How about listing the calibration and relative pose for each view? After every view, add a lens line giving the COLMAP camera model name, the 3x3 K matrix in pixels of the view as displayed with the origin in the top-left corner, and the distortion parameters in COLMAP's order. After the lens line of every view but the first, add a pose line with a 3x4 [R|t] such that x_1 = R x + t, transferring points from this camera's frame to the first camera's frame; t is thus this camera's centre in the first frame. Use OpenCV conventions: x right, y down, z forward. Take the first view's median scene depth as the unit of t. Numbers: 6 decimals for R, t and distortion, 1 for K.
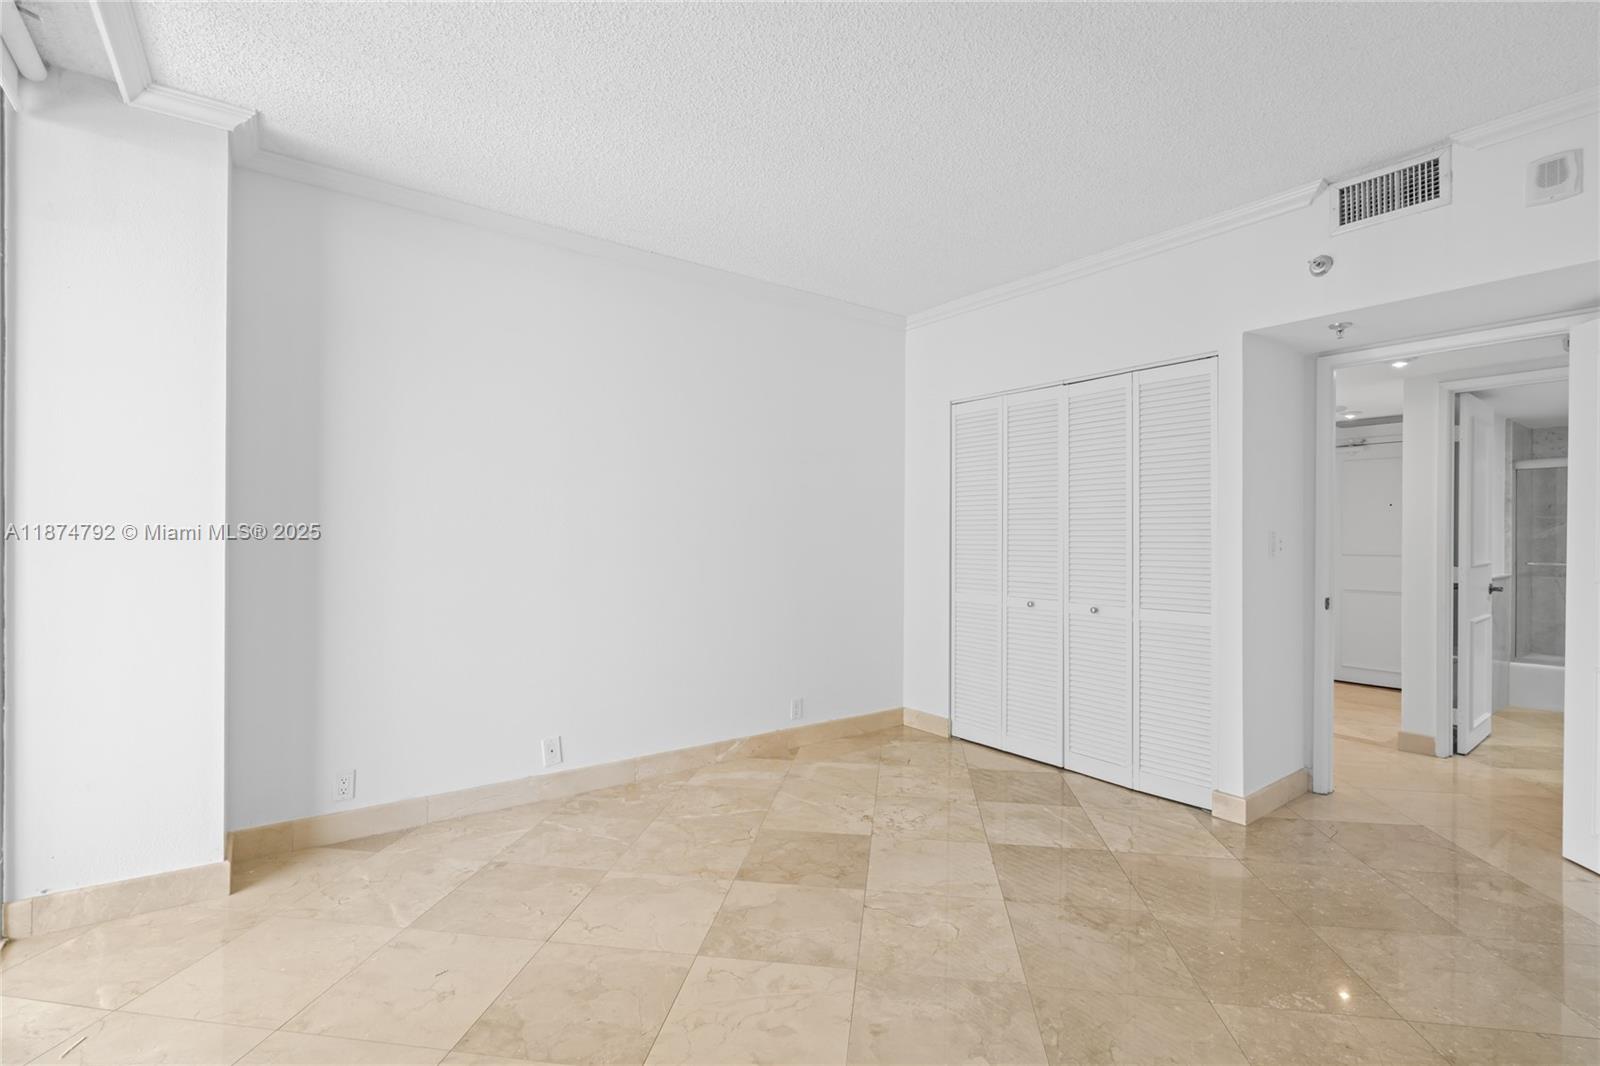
lens RADIAL K [[719.6, 0, 796.8], [0, 719.6, 535.3], [0, 0, 1]] dist [-0.002036, -0.000081]
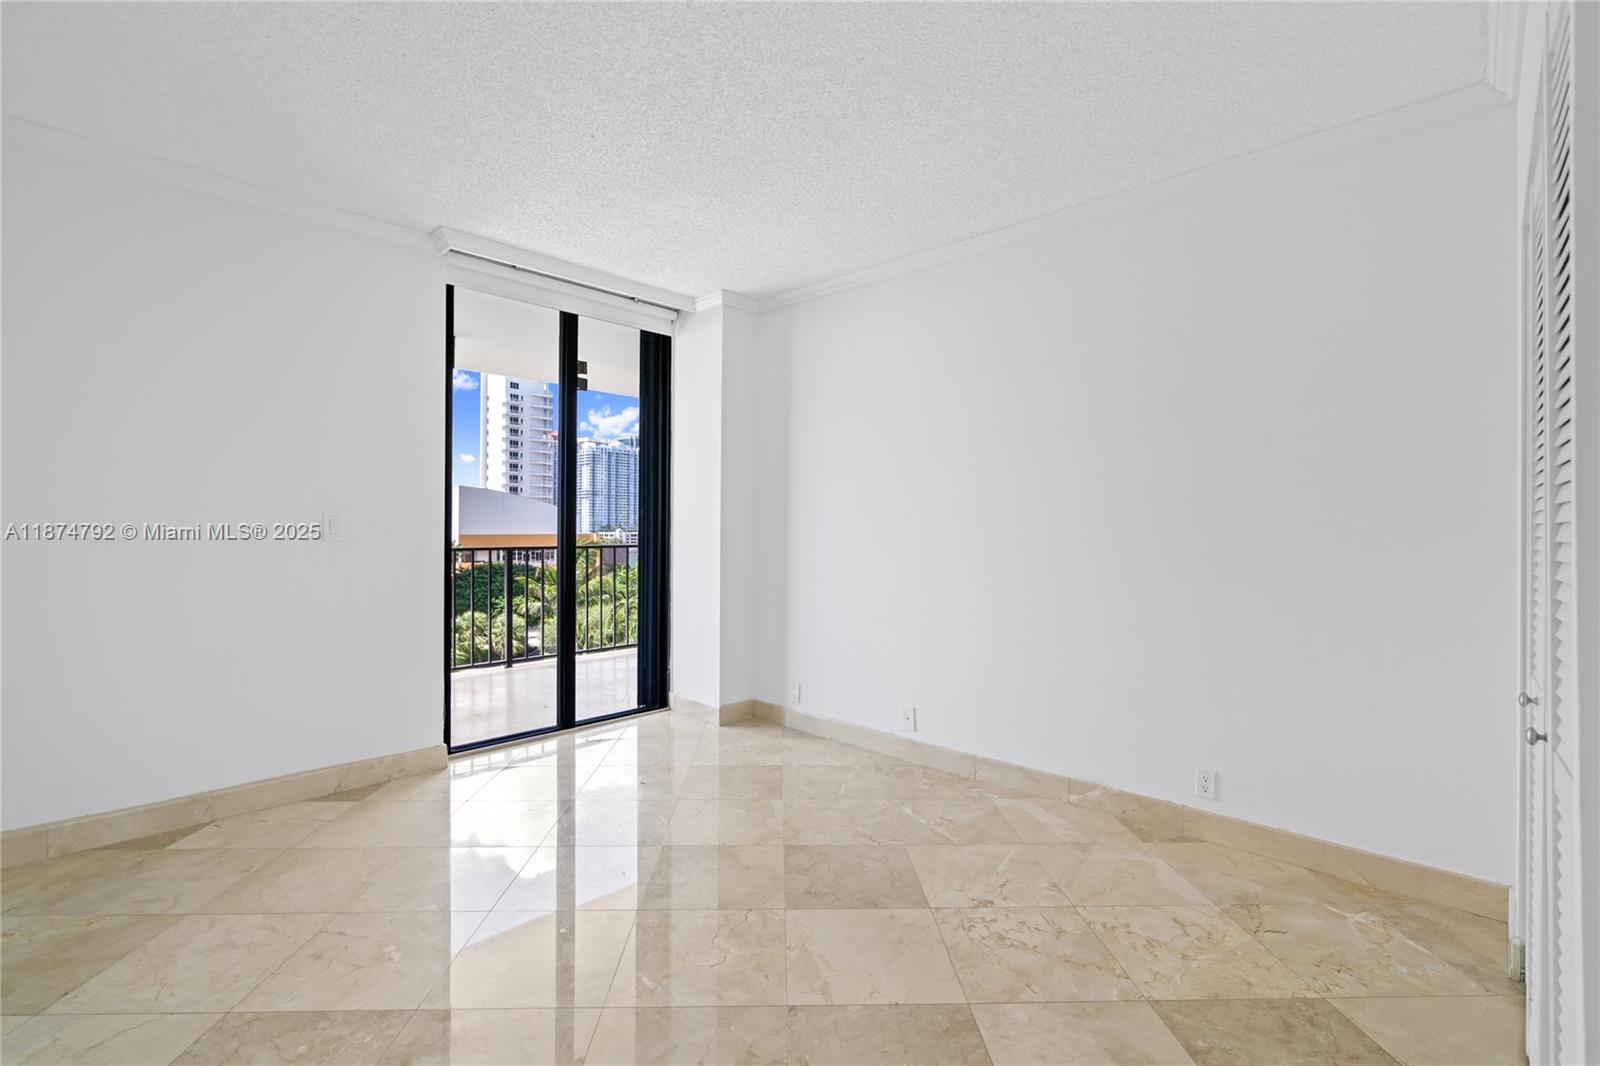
lens RADIAL K [[719.6, 0, 794.2], [0, 719.6, 533.8], [0, 0, 1]] dist [-0.002036, -0.000081]
pose [[0.170299, 0.002482, -0.985389, 0.827971], [0.000599, 0.999996, 0.002623, 0.007233], [0.985392, -0.001037, 0.170297, 0.702291]]
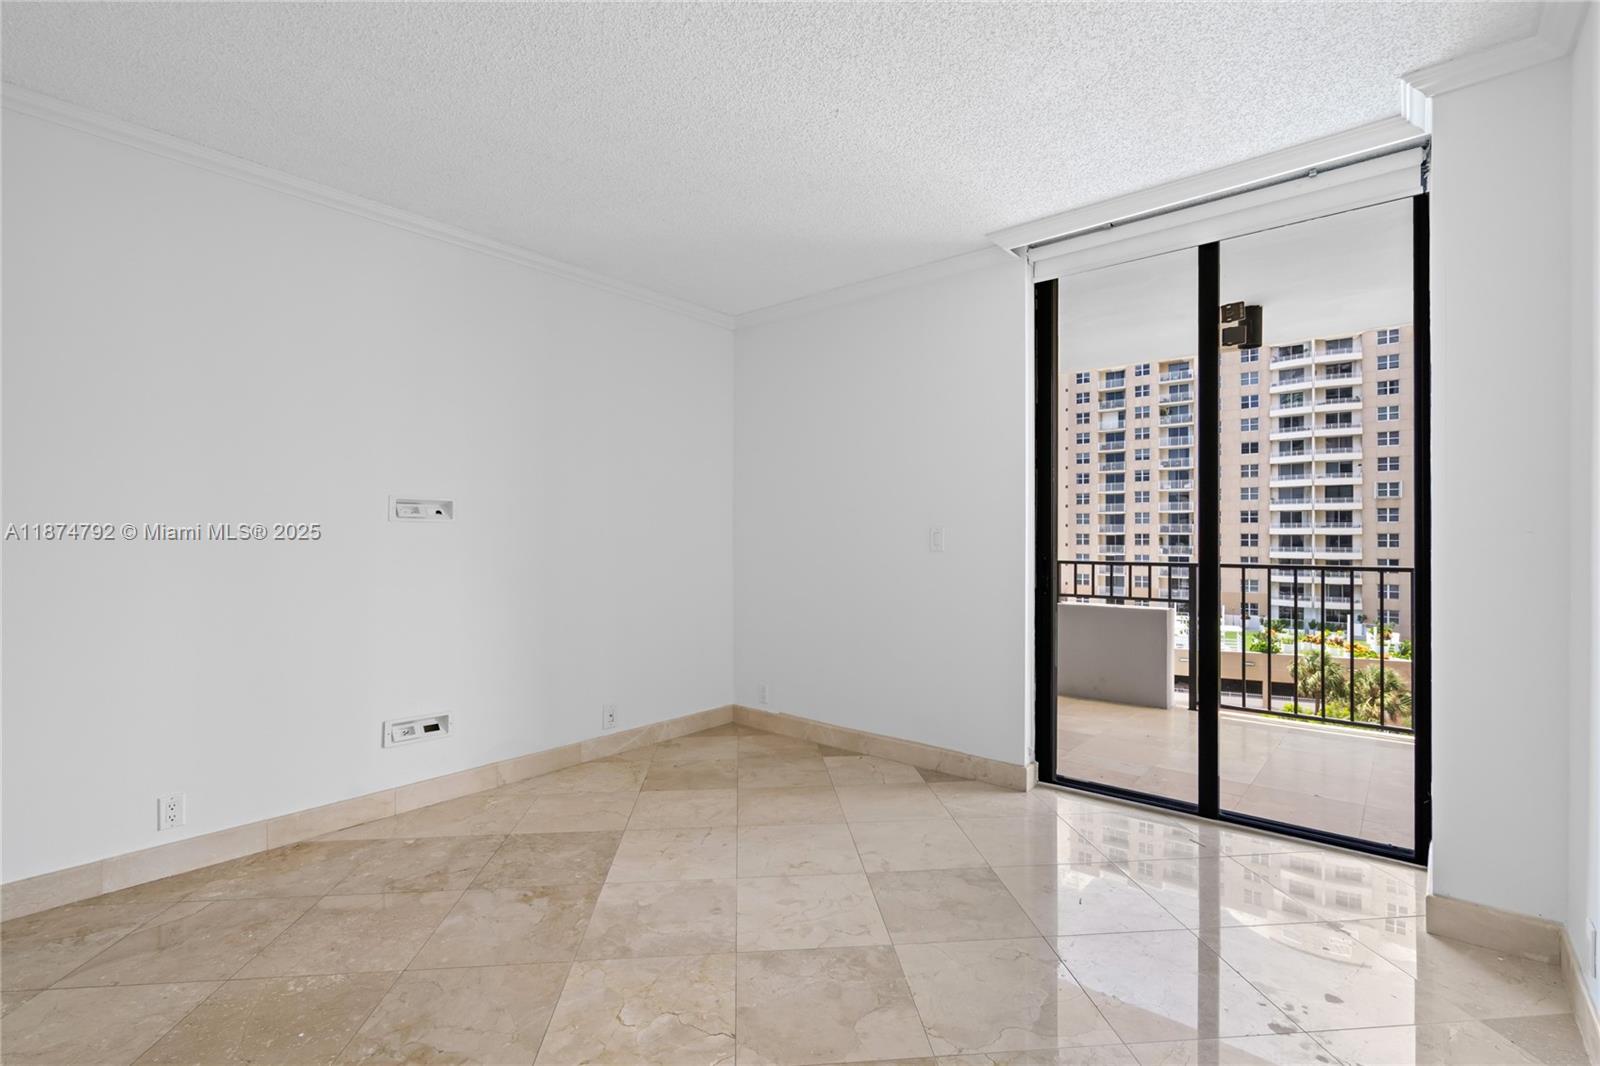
lens RADIAL K [[719.6, 0, 799.3], [0, 719.6, 530.4], [0, 0, 1]] dist [-0.002036, -0.000081]
pose [[-0.973617, -0.010058, -0.227965, 0.159092], [-0.006543, 0.999848, -0.016167, 0.007007], [0.228093, -0.014249, -0.973535, 1.365836]]
